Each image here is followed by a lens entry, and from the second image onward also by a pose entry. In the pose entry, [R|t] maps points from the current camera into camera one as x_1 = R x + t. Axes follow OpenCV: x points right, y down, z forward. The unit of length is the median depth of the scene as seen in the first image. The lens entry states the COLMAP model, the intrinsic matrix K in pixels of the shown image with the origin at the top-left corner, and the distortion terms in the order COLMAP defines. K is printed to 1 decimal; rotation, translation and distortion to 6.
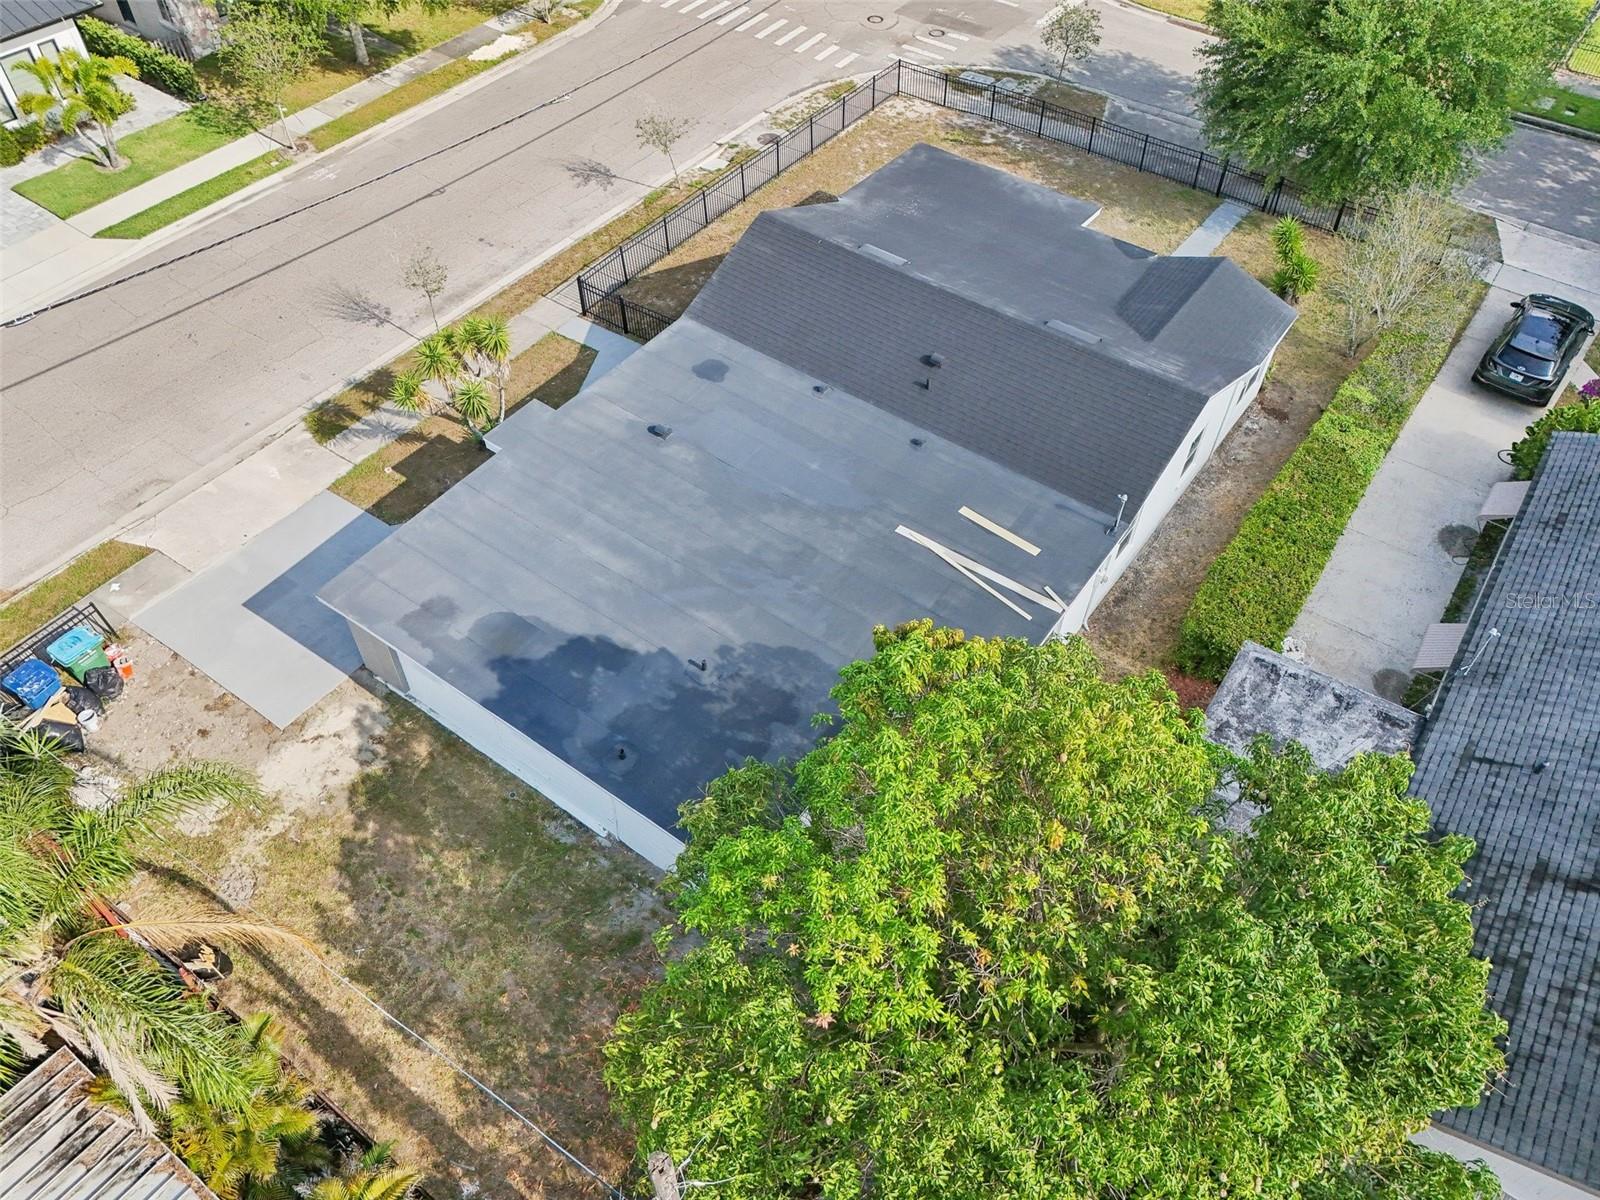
lens RADIAL K [[1191.0, 0, 800.0], [0, 1191.0, 600.0], [0, 0, 1]] dist [0.057953, -0.041708]
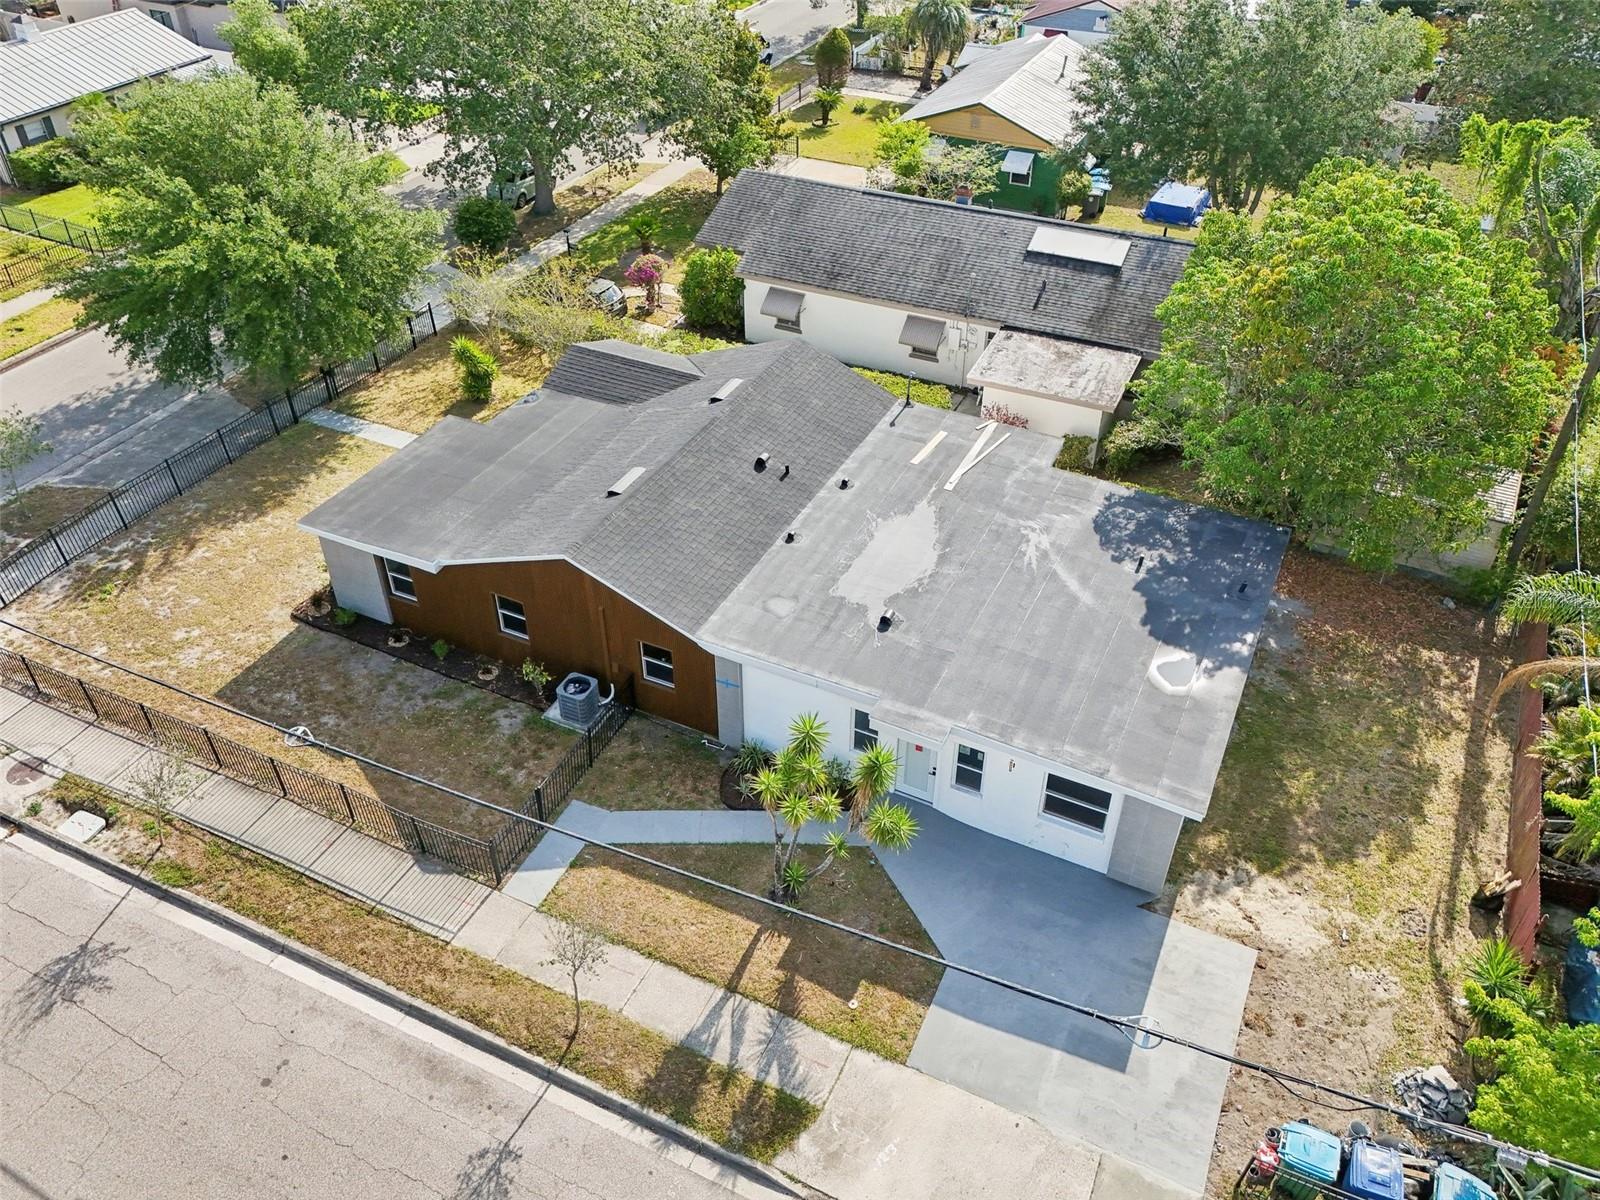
lens RADIAL K [[1244.4, 0, 797.1], [0, 1244.4, 572.6], [0, 0, 1]] dist [0.062883, -0.051743]
pose [[-0.173982, -0.612994, 0.770693, -0.808771], [0.731559, 0.443447, 0.517857, -0.690365], [-0.659205, 0.653906, 0.371289, 0.567800]]
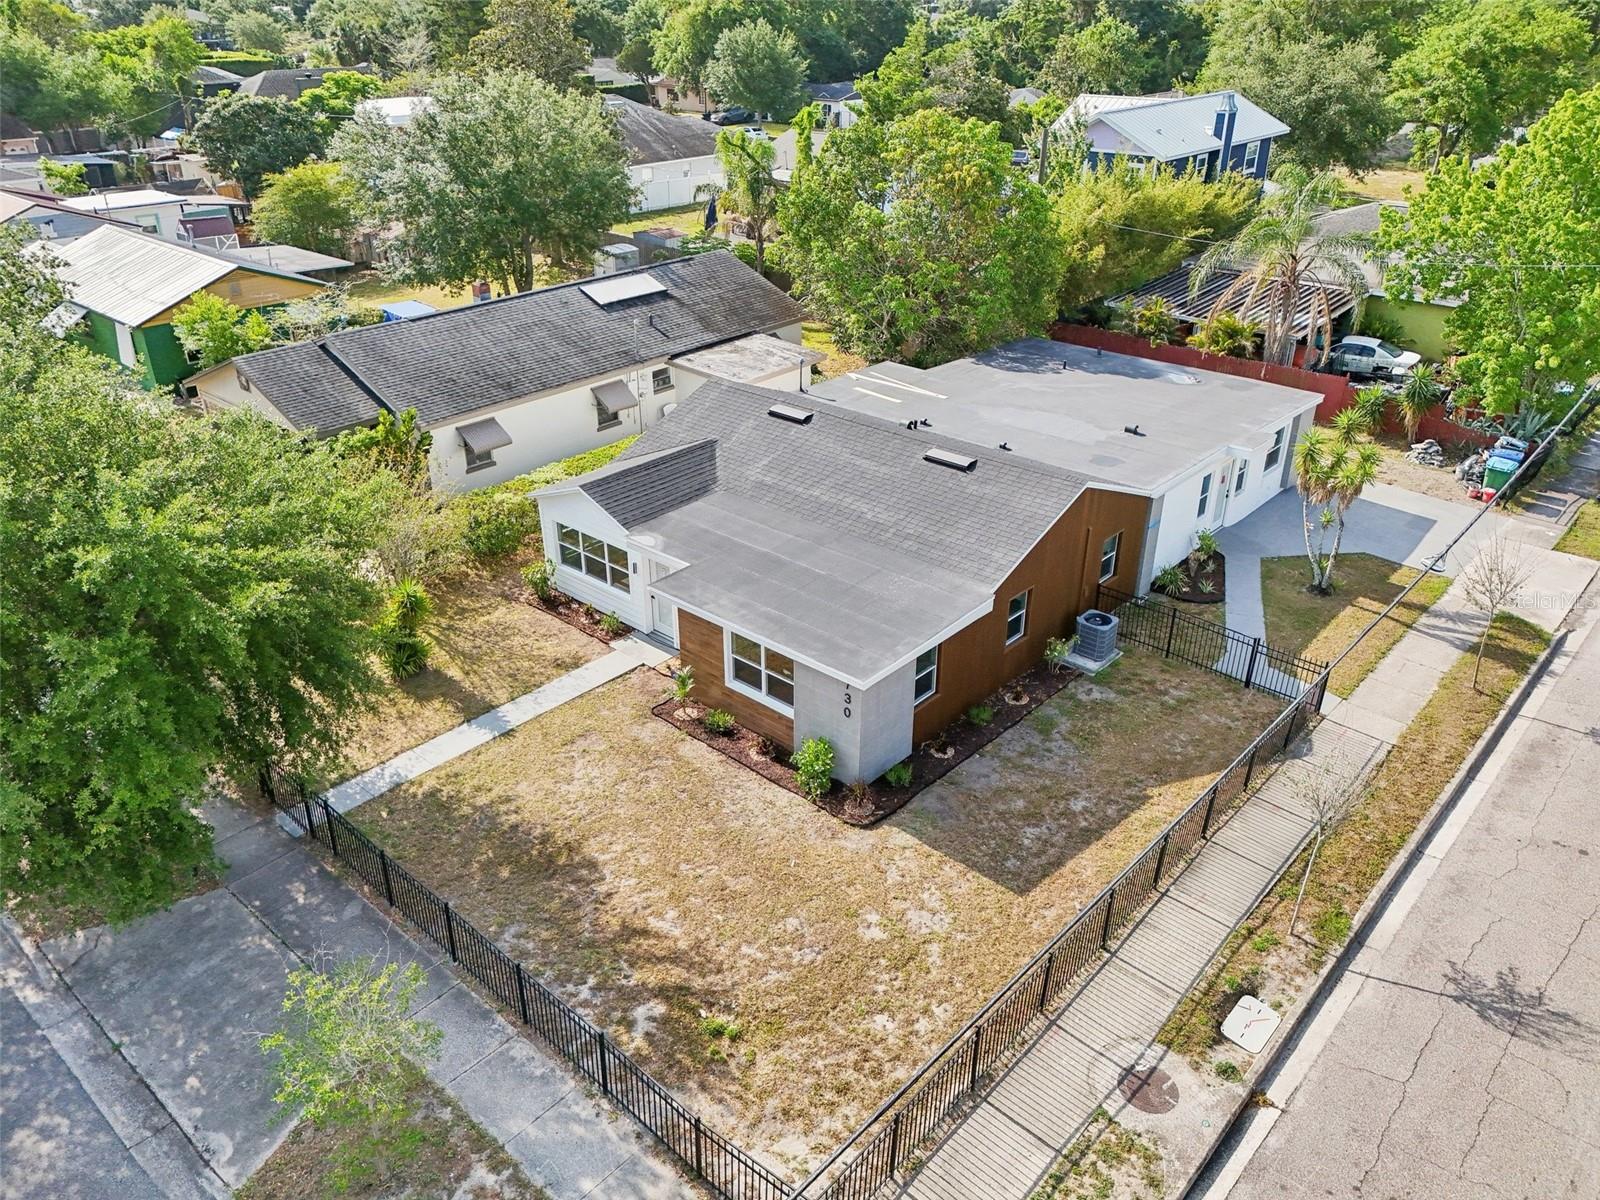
lens RADIAL K [[1191.0, 0, 800.0], [0, 1191.0, 600.0], [0, 0, 1]] dist [0.057953, -0.041708]
pose [[-0.994051, -0.067261, 0.085662, 0.102121], [0.066815, 0.244520, 0.967340, -1.207189], [-0.086010, 0.967309, -0.238571, 1.355247]]
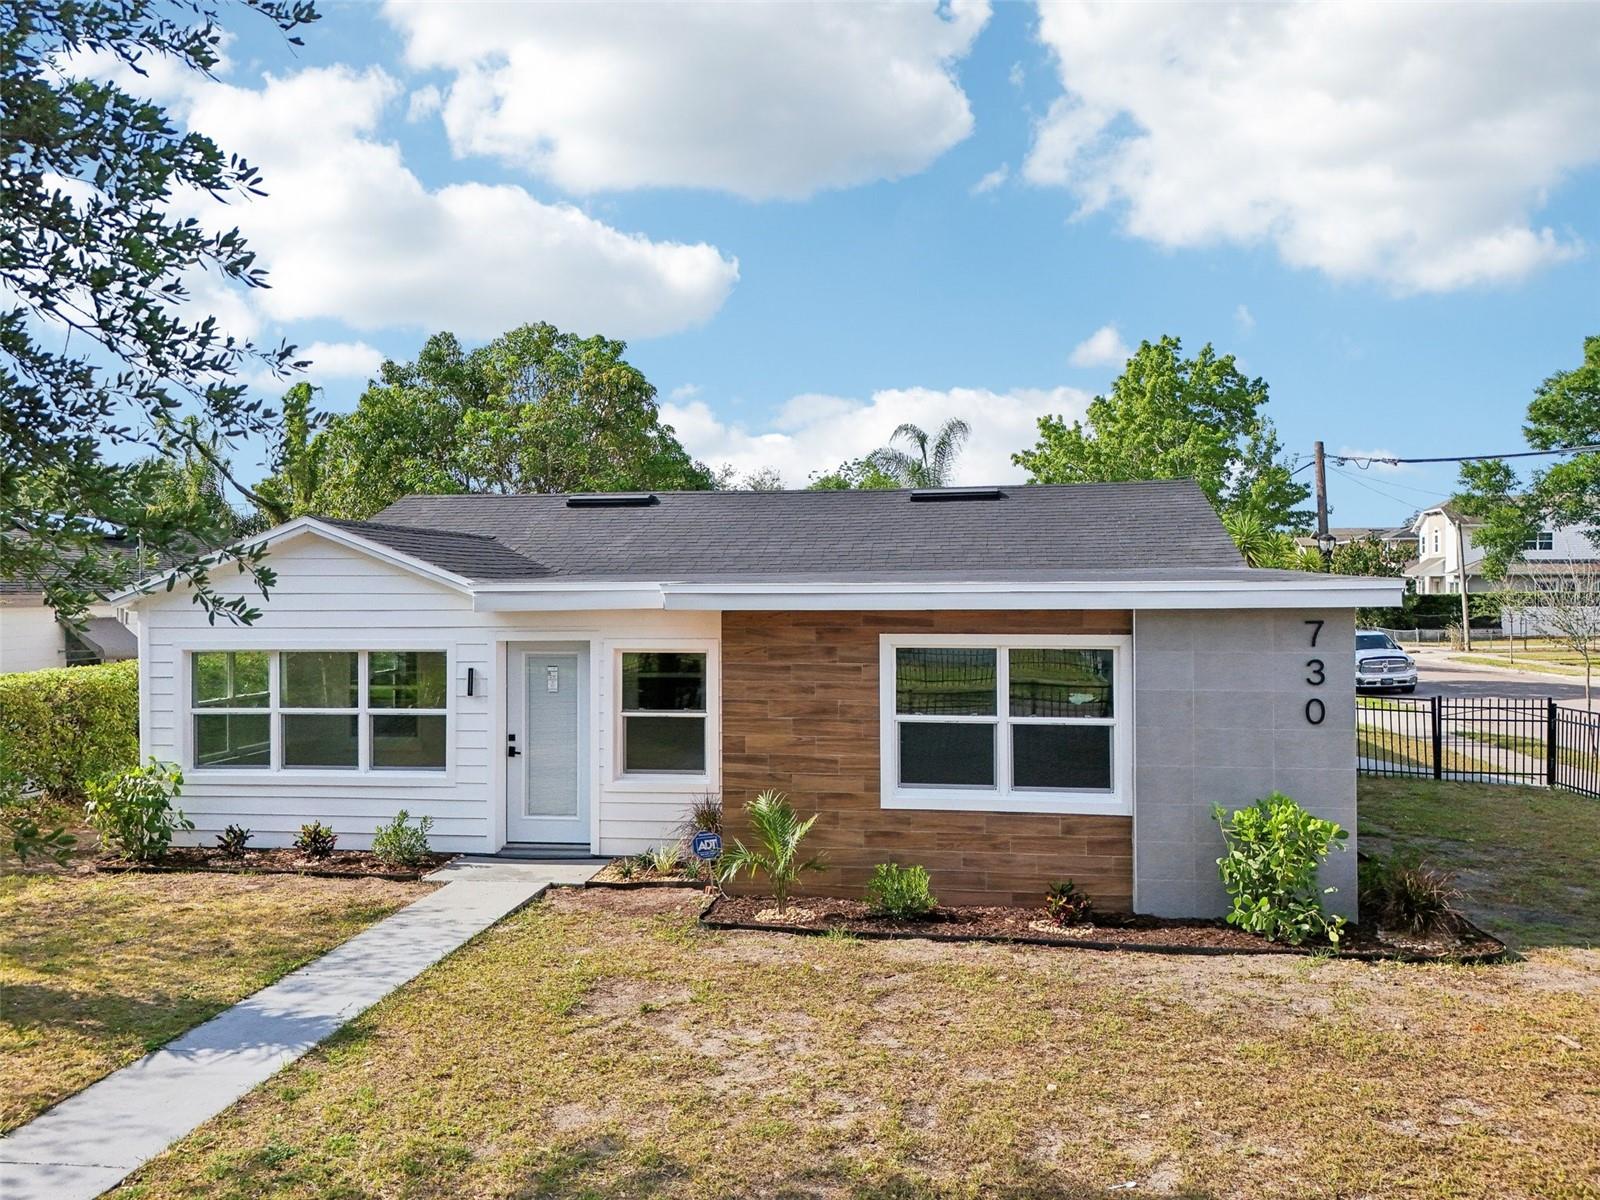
lens RADIAL K [[1198.5, 0, 805.1], [0, 1198.5, 597.4], [0, 0, 1]] dist [0.056223, -0.043535]
pose [[-0.882853, -0.016825, -0.469348, 0.416289], [-0.361585, 0.662101, 0.656413, -0.617034], [0.299712, 0.749226, -0.590622, 1.369202]]
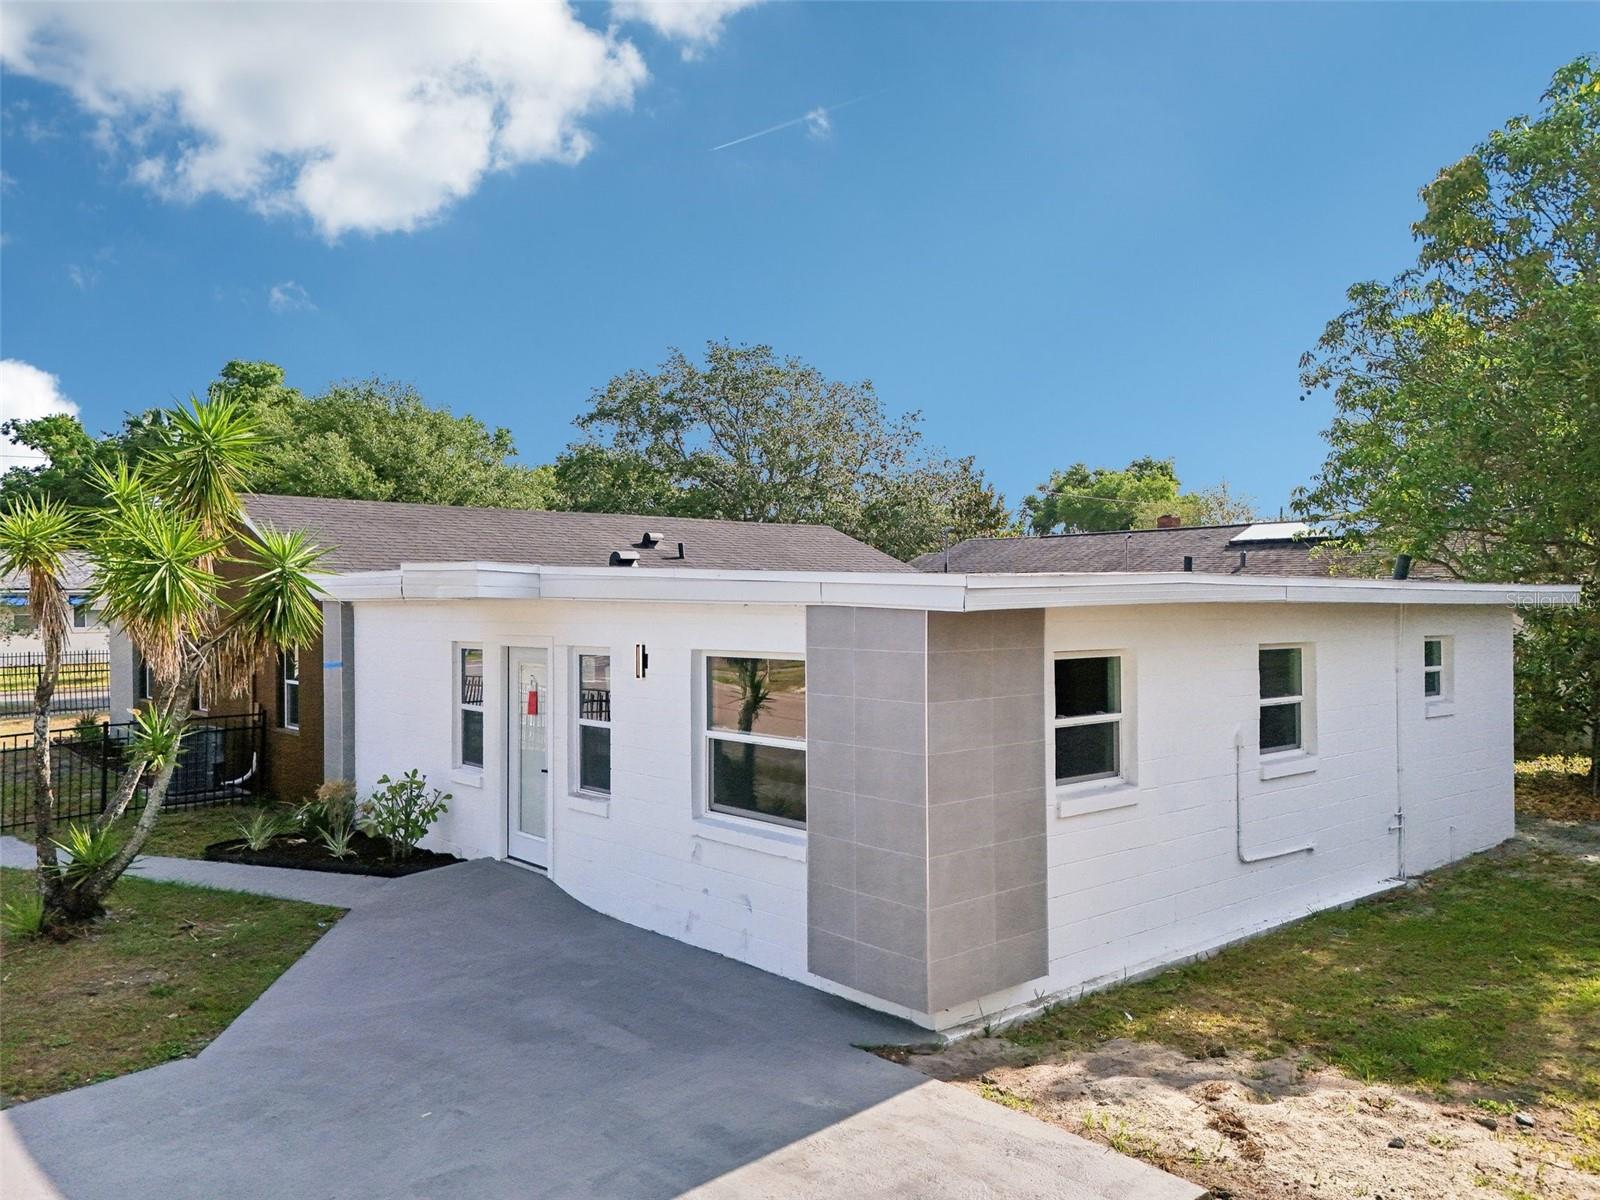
lens RADIAL K [[1191.0, 0, 800.0], [0, 1191.0, 600.0], [0, 0, 1]] dist [0.057953, -0.041708]
pose [[0.229494, -0.018294, 0.973138, -0.562499], [0.736489, 0.656928, -0.161336, 0.013543], [-0.636330, 0.753731, 0.164234, 0.784772]]
